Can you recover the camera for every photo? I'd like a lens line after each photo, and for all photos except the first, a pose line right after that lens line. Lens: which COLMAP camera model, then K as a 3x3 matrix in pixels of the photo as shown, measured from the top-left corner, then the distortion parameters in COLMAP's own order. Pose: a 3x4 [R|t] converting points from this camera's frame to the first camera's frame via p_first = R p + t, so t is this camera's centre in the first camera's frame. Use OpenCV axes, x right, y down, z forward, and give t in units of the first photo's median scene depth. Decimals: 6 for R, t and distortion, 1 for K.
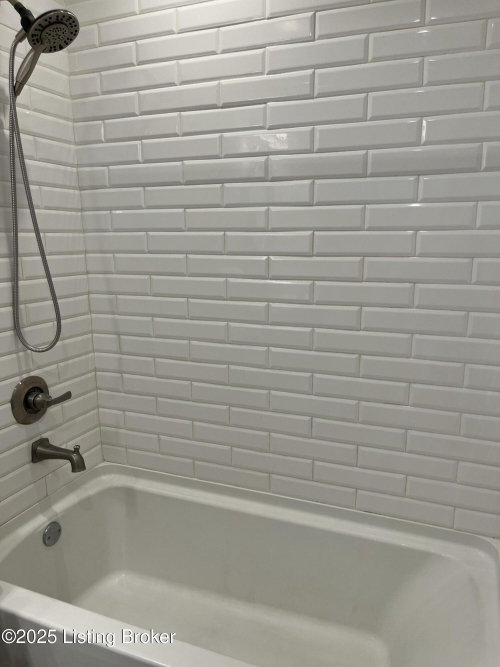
lens RADIAL K [[503.0, 0, 252.0], [0, 503.0, 332.8], [0, 0, 1]] dist [0.047825, -0.064571]
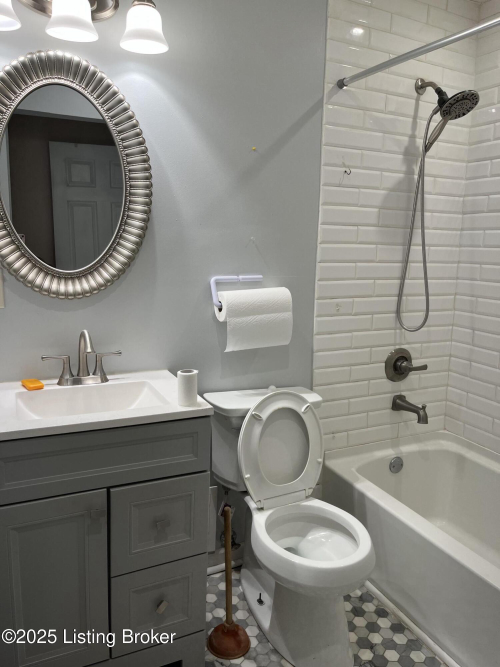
lens RADIAL K [[503.0, 0, 252.0], [0, 503.0, 332.8], [0, 0, 1]] dist [0.047825, -0.064571]
pose [[0.739269, 0.149652, -0.656571, 0.166150], [-0.163189, 0.985745, 0.040938, 0.053599], [0.653338, 0.076881, 0.753152, -0.320083]]
